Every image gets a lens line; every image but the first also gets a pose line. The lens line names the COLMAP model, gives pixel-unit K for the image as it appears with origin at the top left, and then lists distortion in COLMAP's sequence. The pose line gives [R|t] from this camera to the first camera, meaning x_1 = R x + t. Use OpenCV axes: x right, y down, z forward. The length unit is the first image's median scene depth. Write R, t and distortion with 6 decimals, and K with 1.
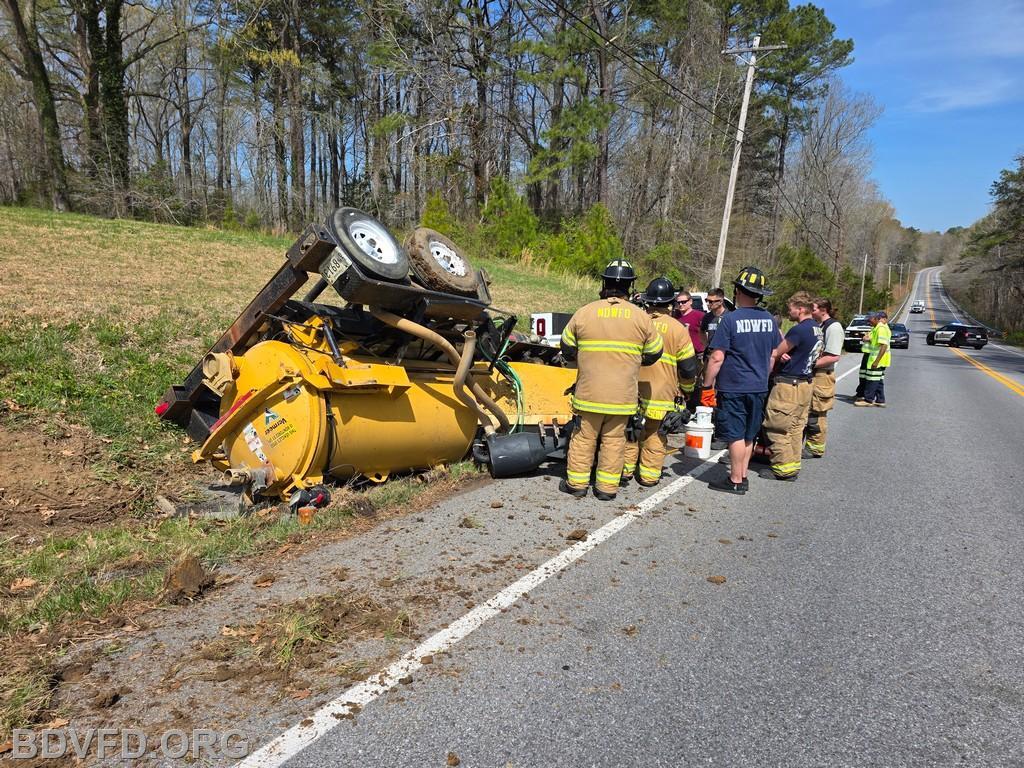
lens RADIAL K [[688.2, 0, 508.0], [0, 688.2, 396.8], [0, 0, 1]] dist [0.044554, -0.035014]
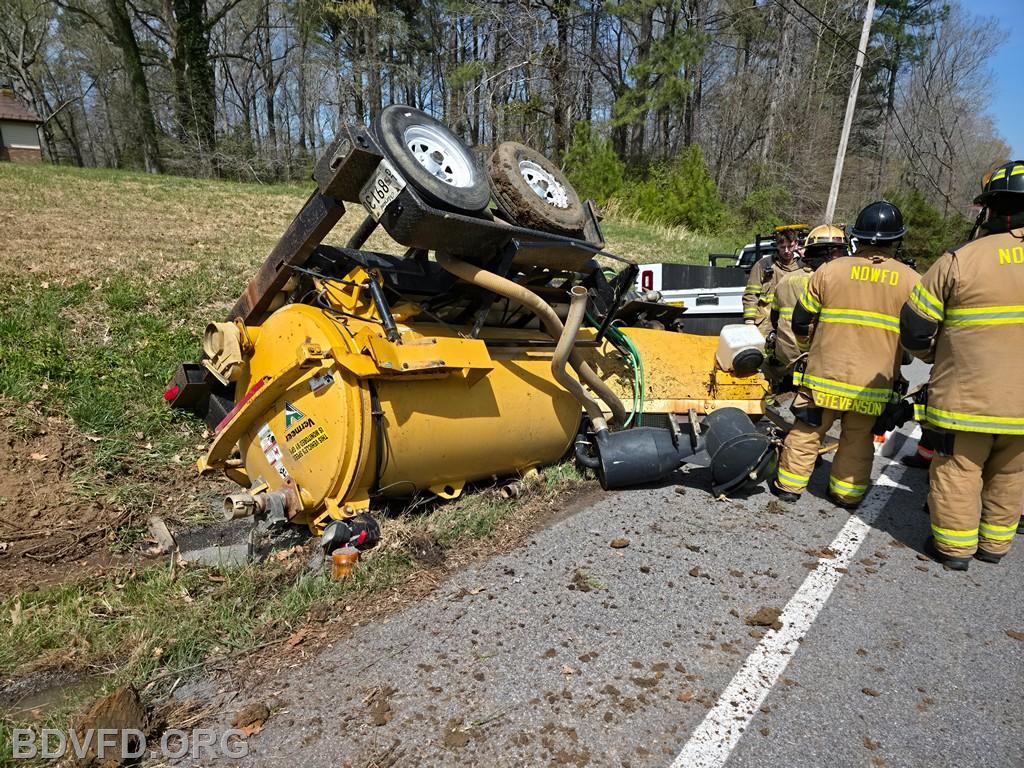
lens RADIAL K [[688.2, 0, 508.0], [0, 688.2, 396.8], [0, 0, 1]] dist [0.044554, -0.035014]
pose [[0.993727, 0.006109, -0.111671, -0.040891], [0.000731, 0.998131, 0.061105, -0.023746], [0.111835, -0.060803, 0.991865, 0.258982]]
